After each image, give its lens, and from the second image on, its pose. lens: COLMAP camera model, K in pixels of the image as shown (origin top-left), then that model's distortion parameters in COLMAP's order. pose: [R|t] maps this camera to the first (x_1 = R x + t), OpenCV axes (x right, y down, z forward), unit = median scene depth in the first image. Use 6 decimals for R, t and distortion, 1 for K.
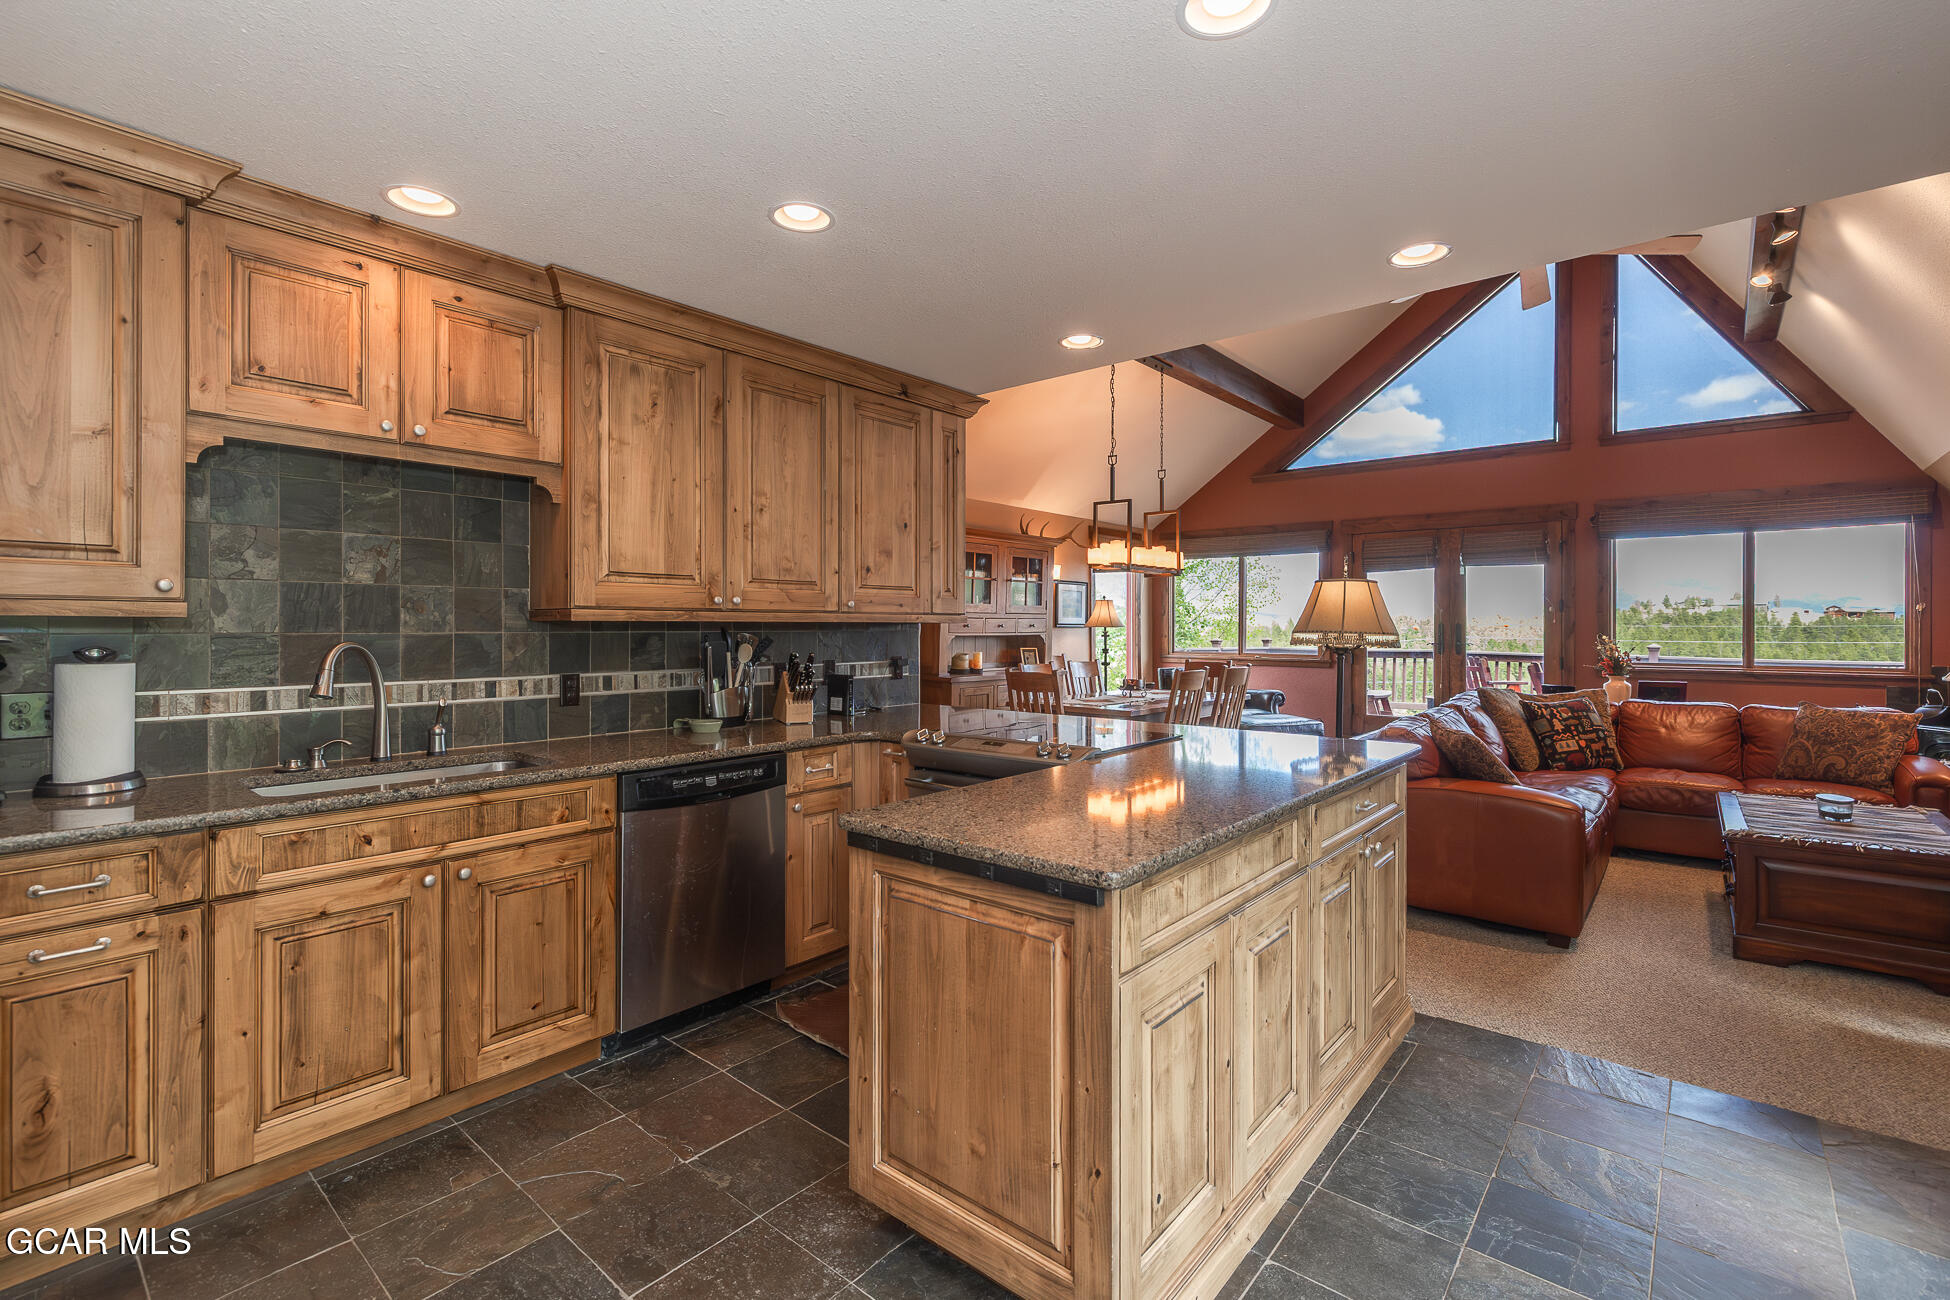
lens RADIAL K [[859.3, 0, 968.1], [0, 859.3, 633.7], [0, 0, 1]] dist [0.003913, 0.001531]
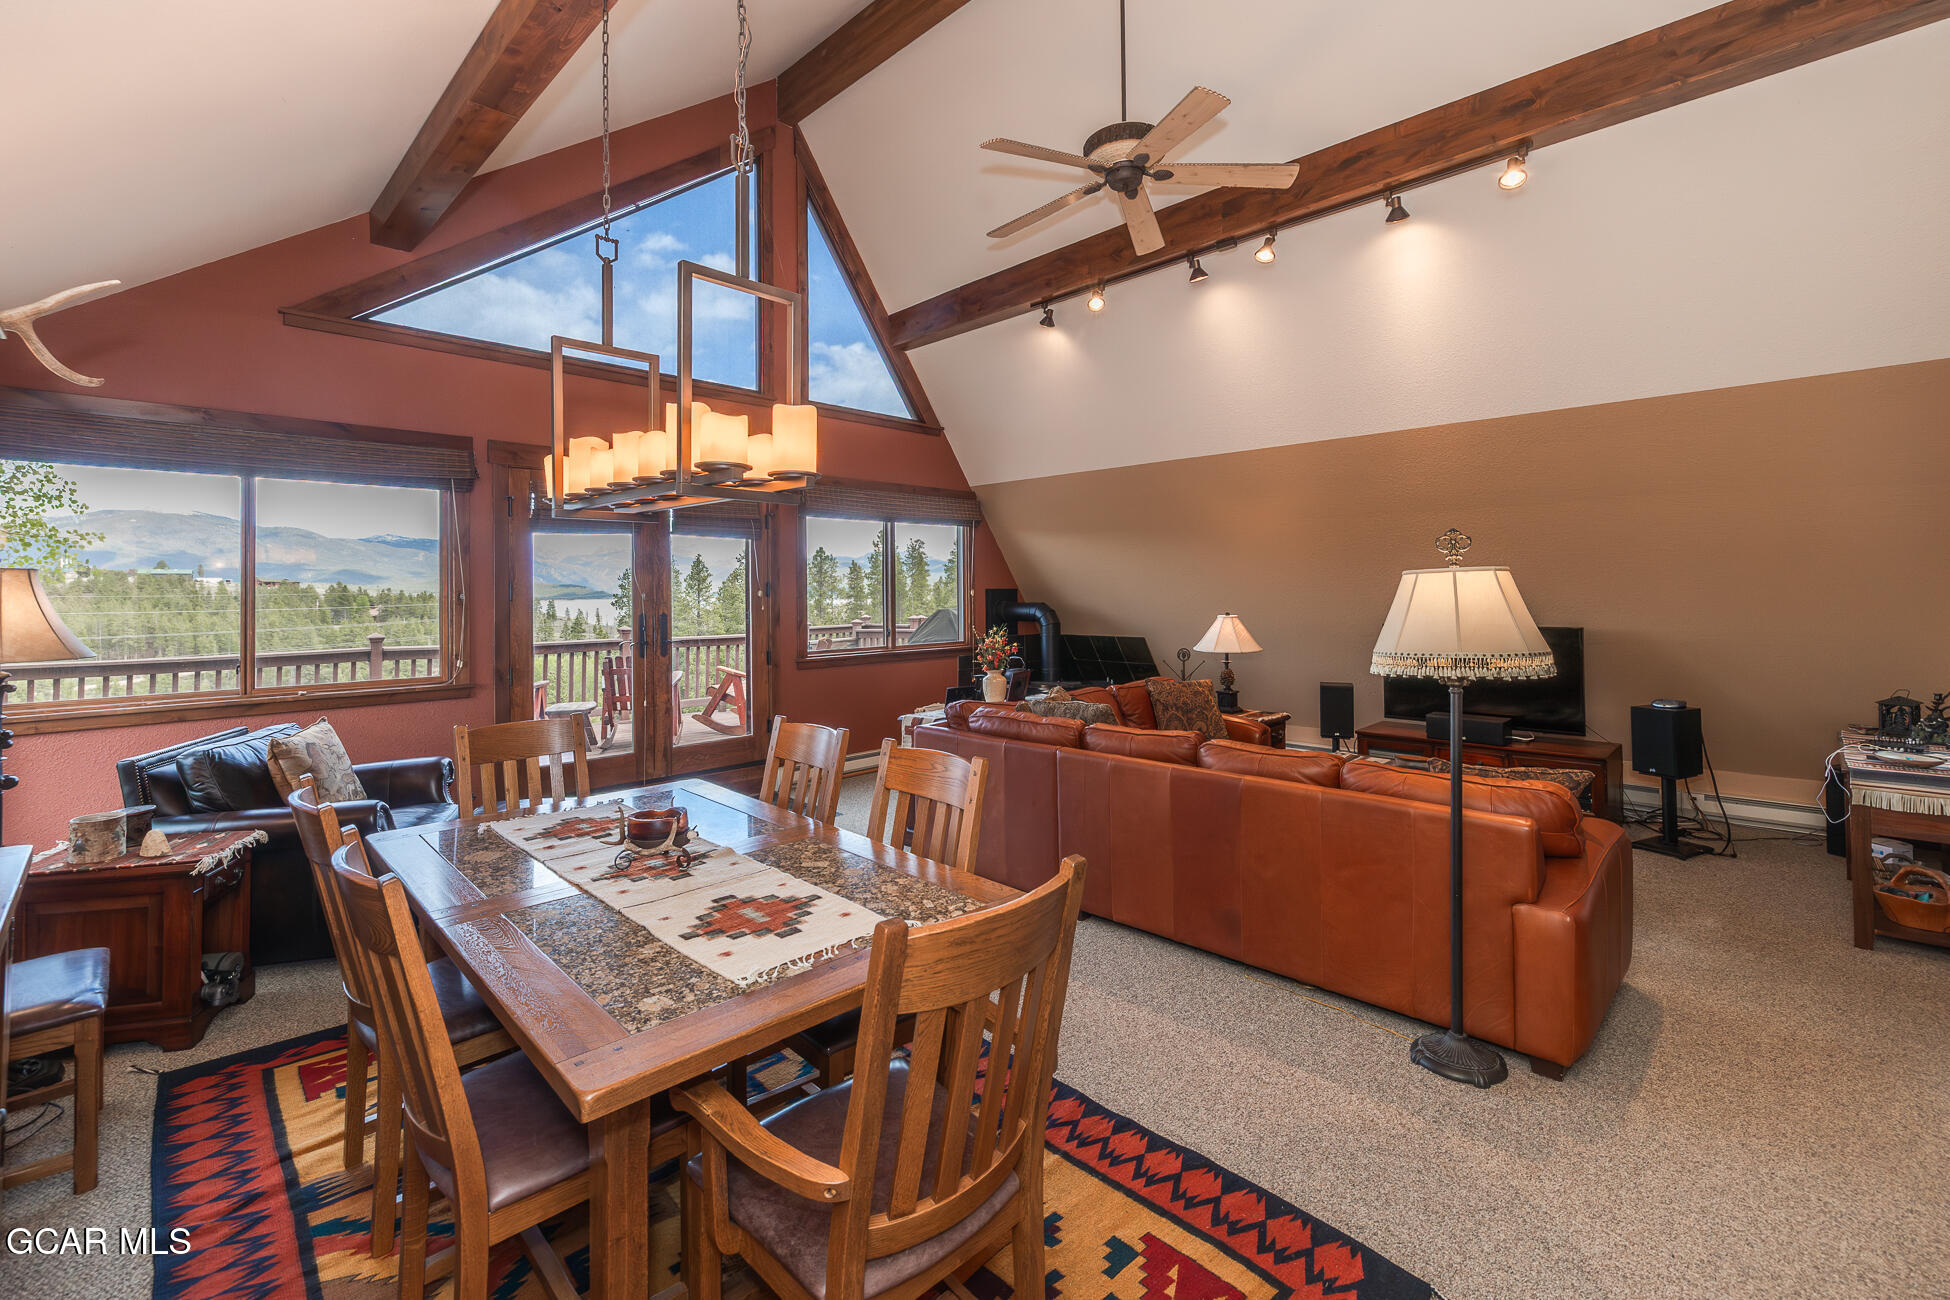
lens RADIAL K [[859.3, 0, 969.4], [0, 859.3, 592.1], [0, 0, 1]] dist [0.003913, 0.001531]
pose [[0.057673, -0.009174, 0.998293, -0.311795], [0.020370, 0.999760, 0.008011, -0.081517], [-0.998128, 0.019873, 0.057846, 1.928247]]
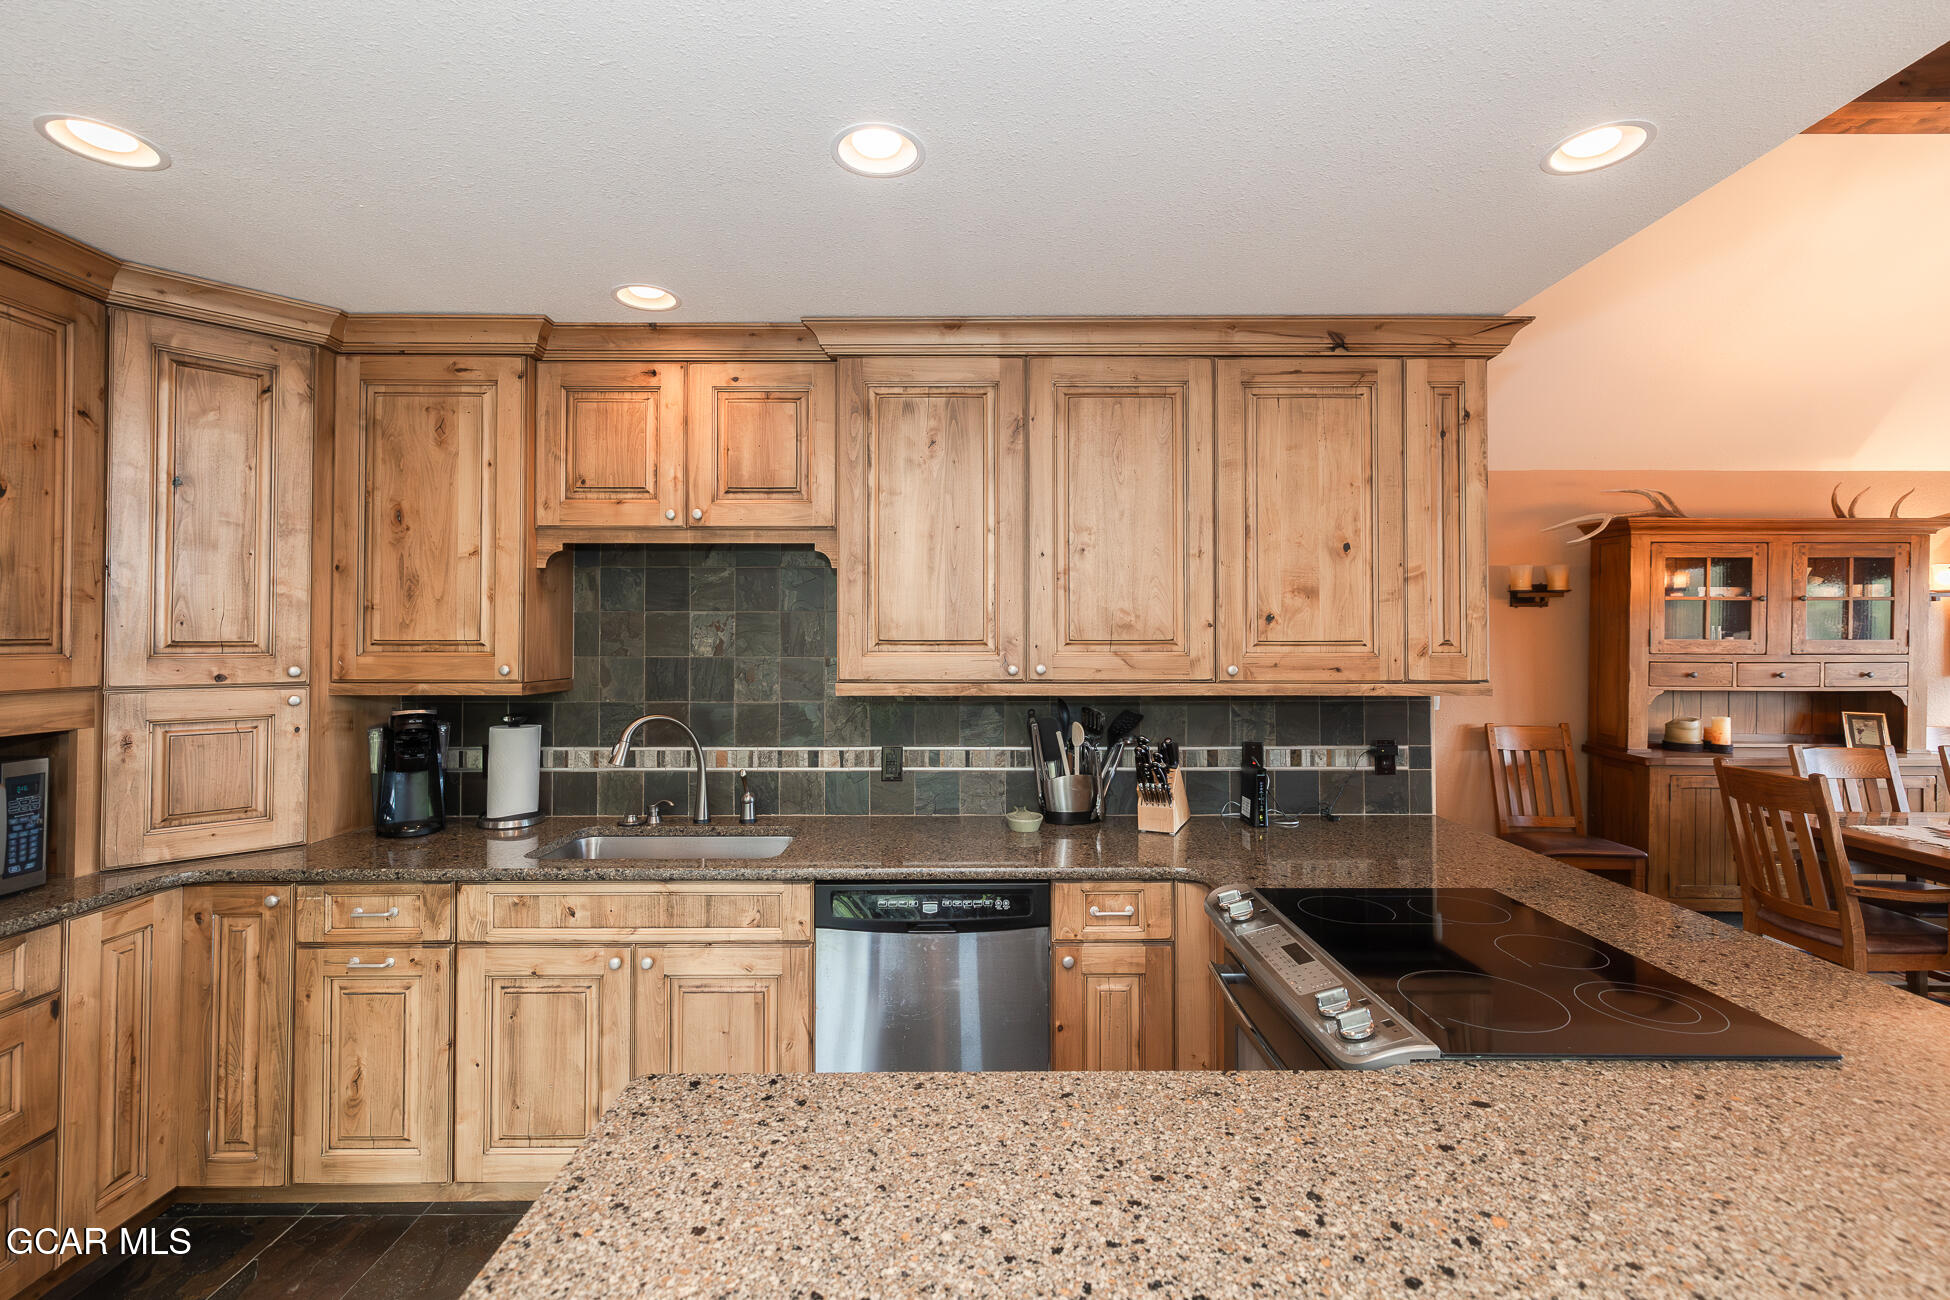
lens RADIAL K [[859.3, 0, 986.4], [0, 859.3, 628.8], [0, 0, 1]] dist [0.003913, 0.001531]
pose [[0.659341, -0.011542, -0.751755, 0.313654], [-0.005672, 0.999777, -0.020325, -0.064661], [0.751822, 0.017665, 0.659129, 0.482360]]
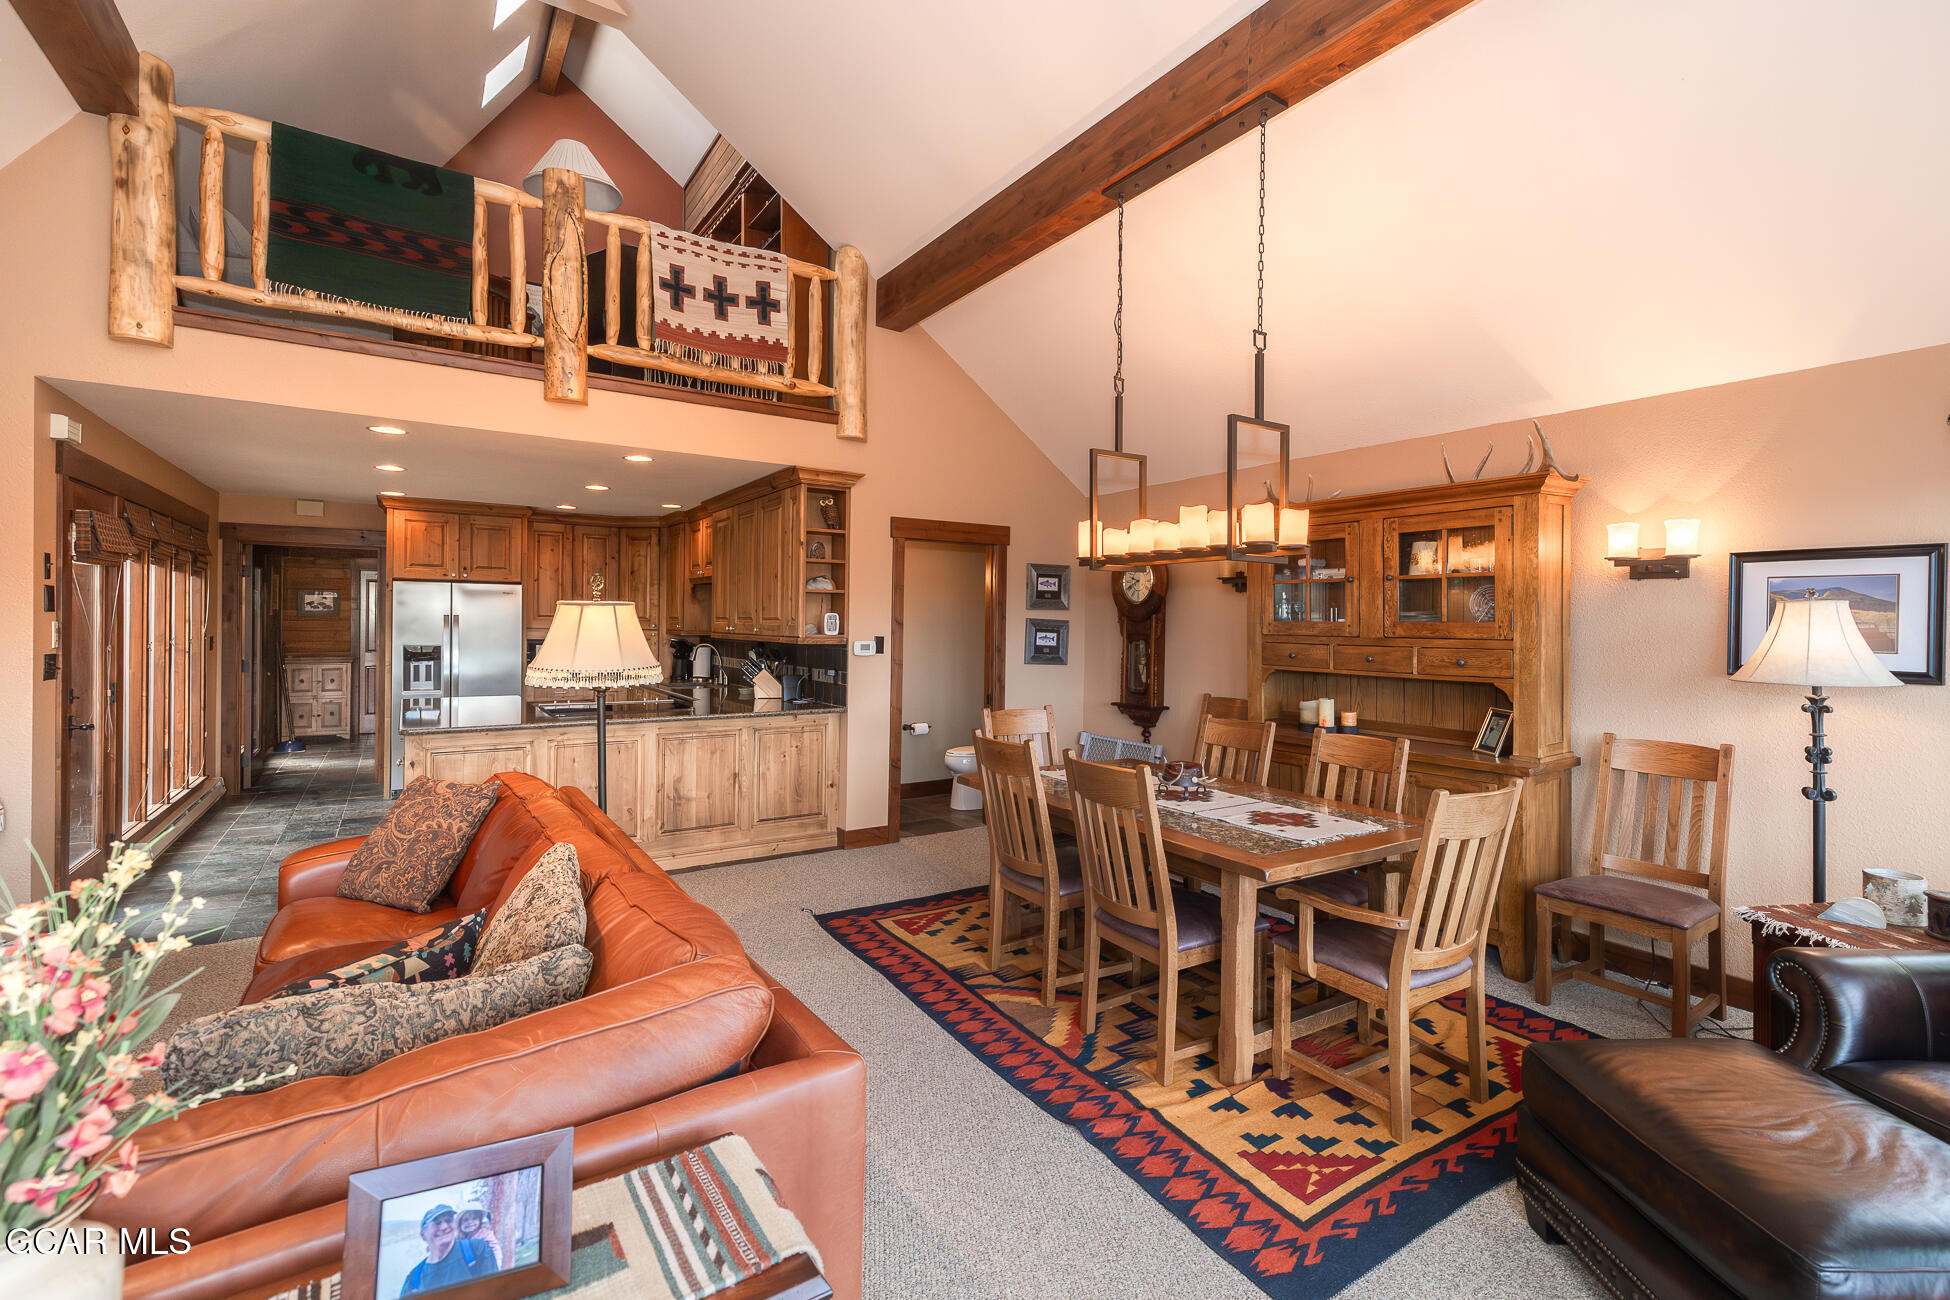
lens RADIAL K [[859.3, 0, 1015.5], [0, 859.3, 628.8], [0, 0, 1]] dist [0.003913, 0.001531]
pose [[-0.241281, 0.001198, -0.970455, 1.654731], [-0.021529, 0.999747, 0.006587, -0.070712], [0.970216, 0.022482, -0.241194, 2.313549]]
